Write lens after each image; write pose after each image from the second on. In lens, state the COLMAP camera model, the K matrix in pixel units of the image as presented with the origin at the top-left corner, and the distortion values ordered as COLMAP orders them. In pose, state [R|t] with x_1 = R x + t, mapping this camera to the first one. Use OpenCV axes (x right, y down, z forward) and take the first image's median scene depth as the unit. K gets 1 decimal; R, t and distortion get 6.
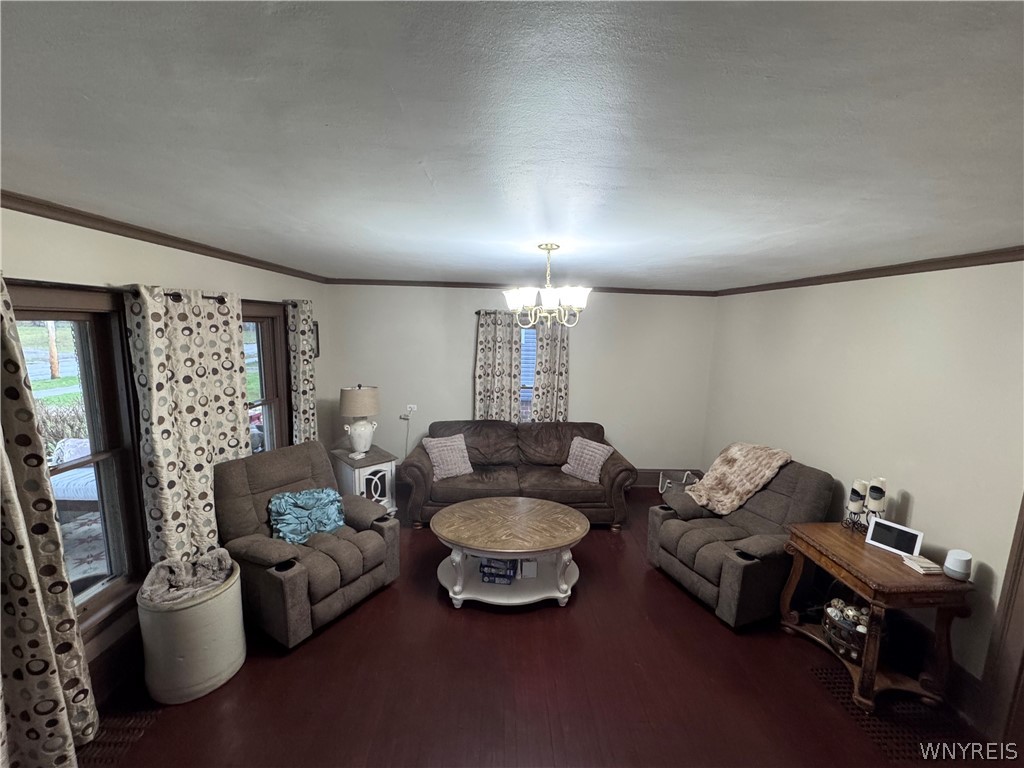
lens RADIAL K [[410.2, 0, 515.9], [0, 410.2, 382.4], [0, 0, 1]] dist [-0.003241, 0.000417]
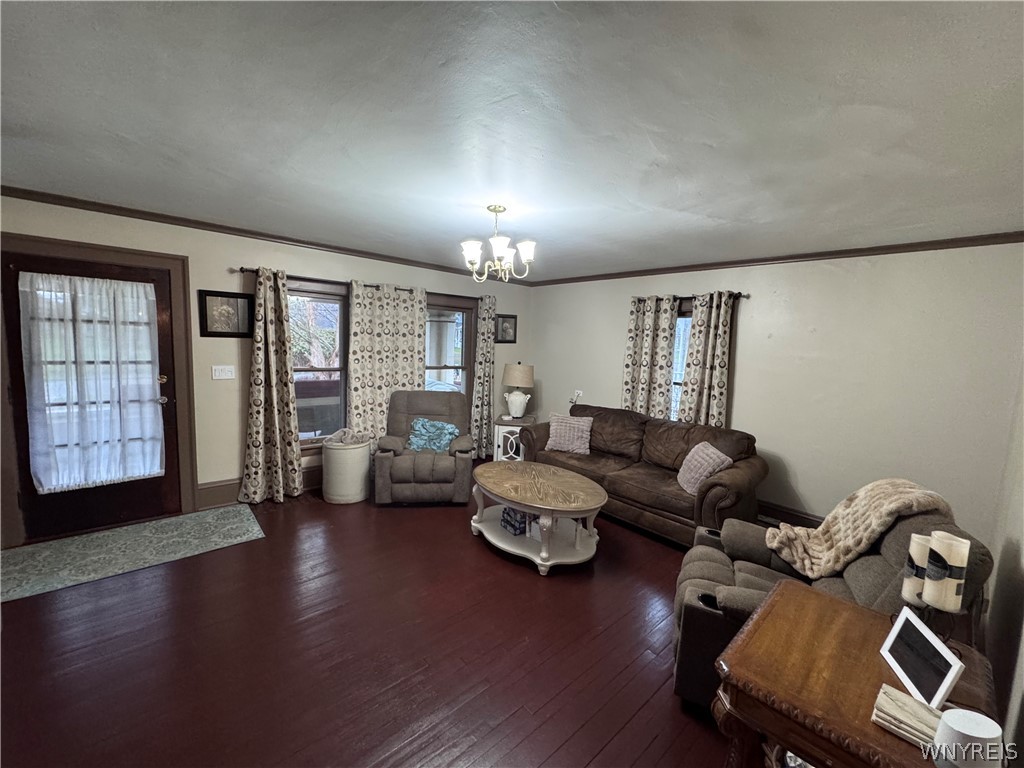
lens RADIAL K [[410.2, 0, 515.1], [0, 410.2, 385.4], [0, 0, 1]] dist [-0.003241, 0.000417]
pose [[0.642082, 0.082768, -0.762155, 0.680272], [-0.133795, 0.990996, -0.005096, 0.101595], [0.754871, 0.105245, 0.647375, 0.244805]]
